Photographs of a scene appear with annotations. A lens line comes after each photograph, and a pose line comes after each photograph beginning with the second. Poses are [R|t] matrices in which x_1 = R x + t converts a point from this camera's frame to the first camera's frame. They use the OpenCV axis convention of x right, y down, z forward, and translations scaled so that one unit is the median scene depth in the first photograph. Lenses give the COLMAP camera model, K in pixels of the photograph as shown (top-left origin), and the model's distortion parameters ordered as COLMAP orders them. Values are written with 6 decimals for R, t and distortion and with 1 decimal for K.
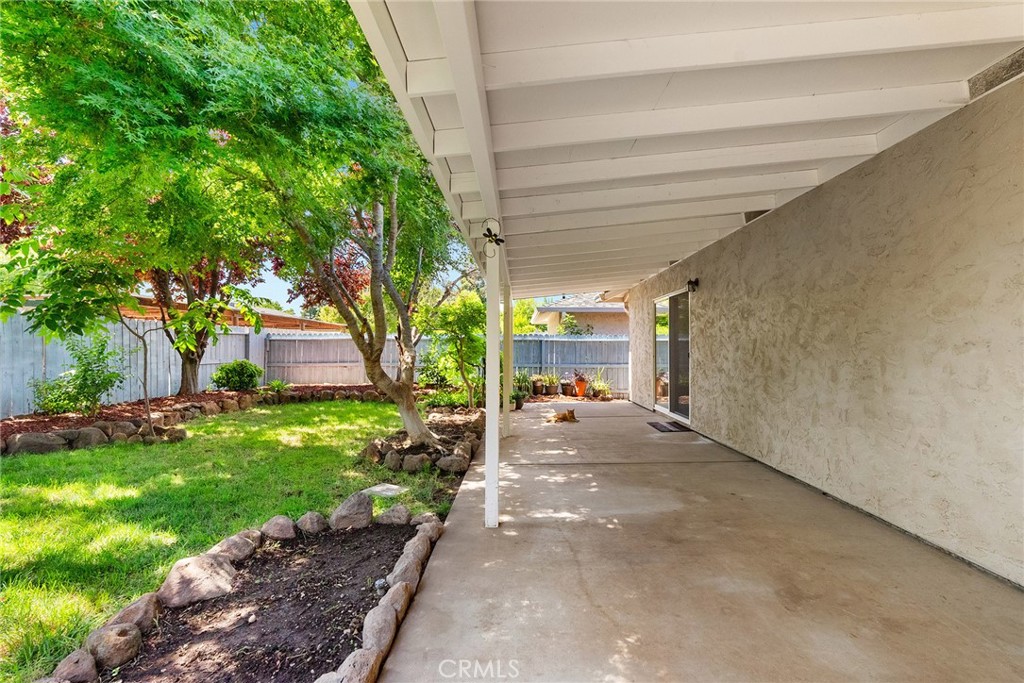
lens RADIAL K [[455.3, 0, 512.0], [0, 455.3, 341.5], [0, 0, 1]] dist [0.001261, 0.000276]
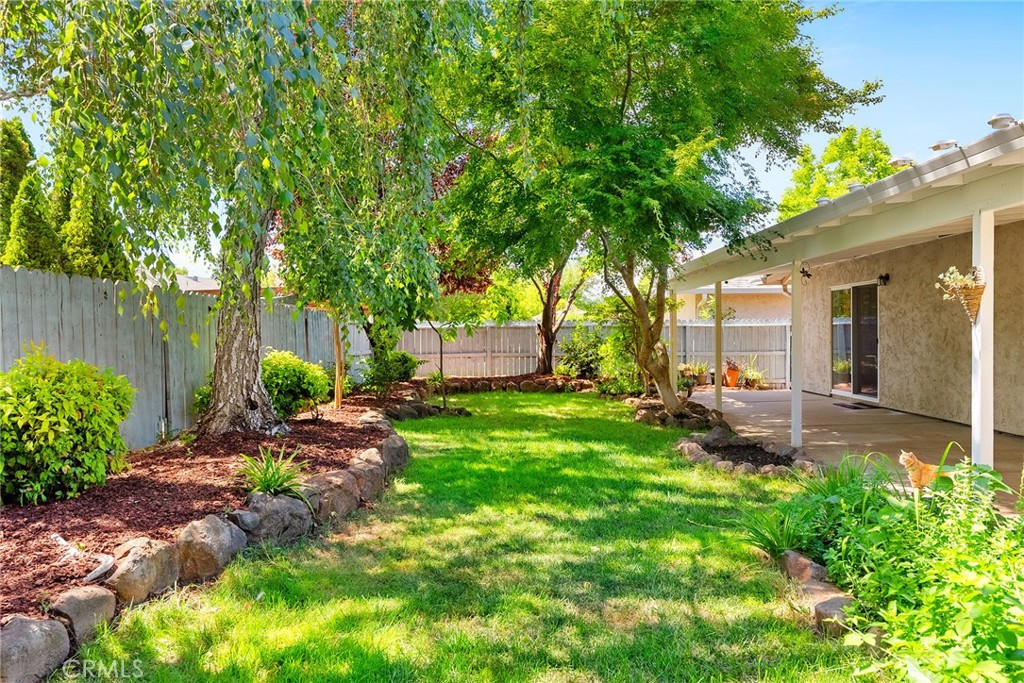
lens RADIAL K [[696.9, 0, 512.0], [0, 696.9, 341.5], [0, 0, 1]] dist [0.002256, 0.000208]
pose [[0.999932, -0.011358, -0.002806, -0.529165], [0.011433, 0.999535, 0.028278, -0.028784], [0.002483, -0.028308, 0.999596, -0.750408]]
